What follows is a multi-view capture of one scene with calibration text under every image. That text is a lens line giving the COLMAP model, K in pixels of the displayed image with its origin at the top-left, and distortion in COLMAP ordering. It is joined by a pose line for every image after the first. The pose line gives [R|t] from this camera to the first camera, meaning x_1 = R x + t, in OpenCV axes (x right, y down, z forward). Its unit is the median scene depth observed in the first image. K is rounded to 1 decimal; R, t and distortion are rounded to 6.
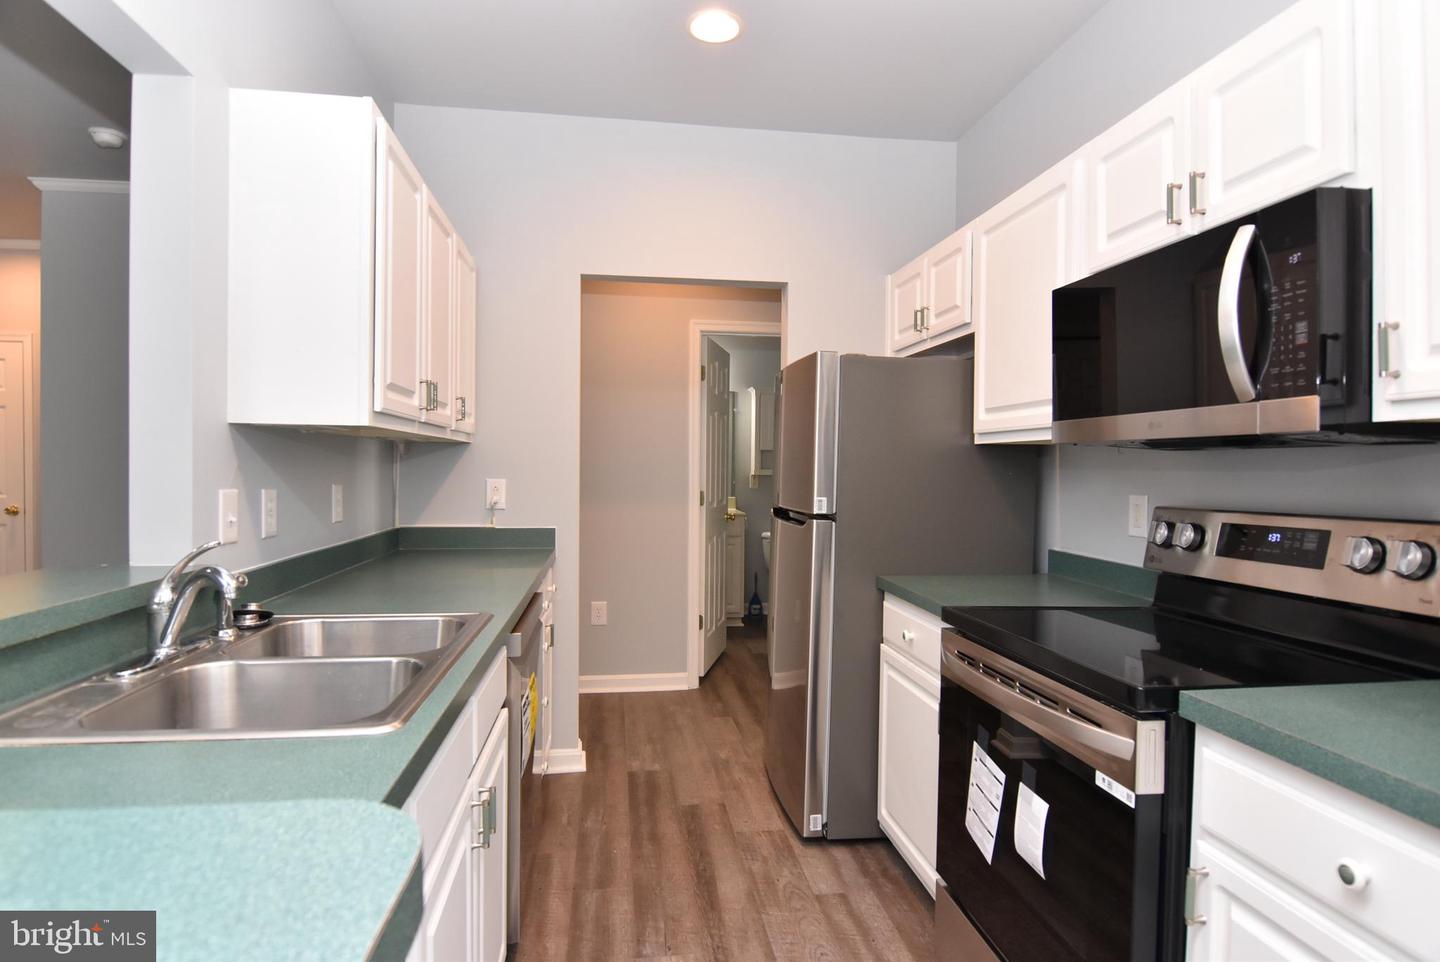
lens RADIAL K [[766.0, 0, 724.6], [0, 766.0, 480.5], [0, 0, 1]] dist [0.003572, -0.019235]
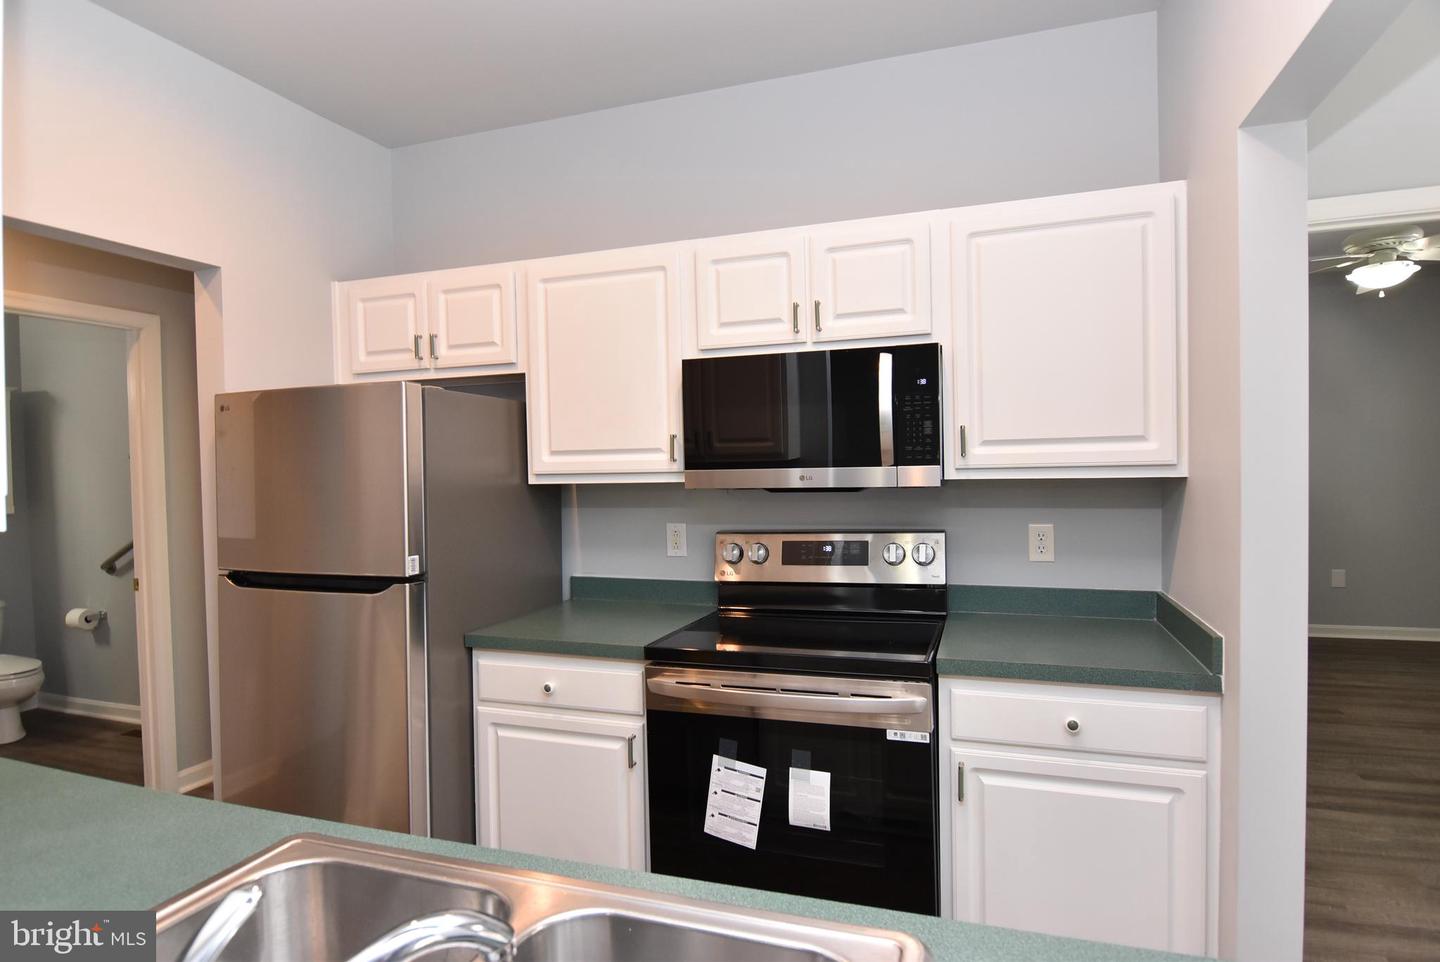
lens RADIAL K [[766.0, 0, 724.6], [0, 766.0, 480.5], [0, 0, 1]] dist [0.003572, -0.019235]
pose [[0.460581, -0.038230, 0.886794, -0.681125], [0.040542, 0.998935, 0.022008, -0.096390], [-0.886691, 0.025816, 0.461641, 0.453471]]
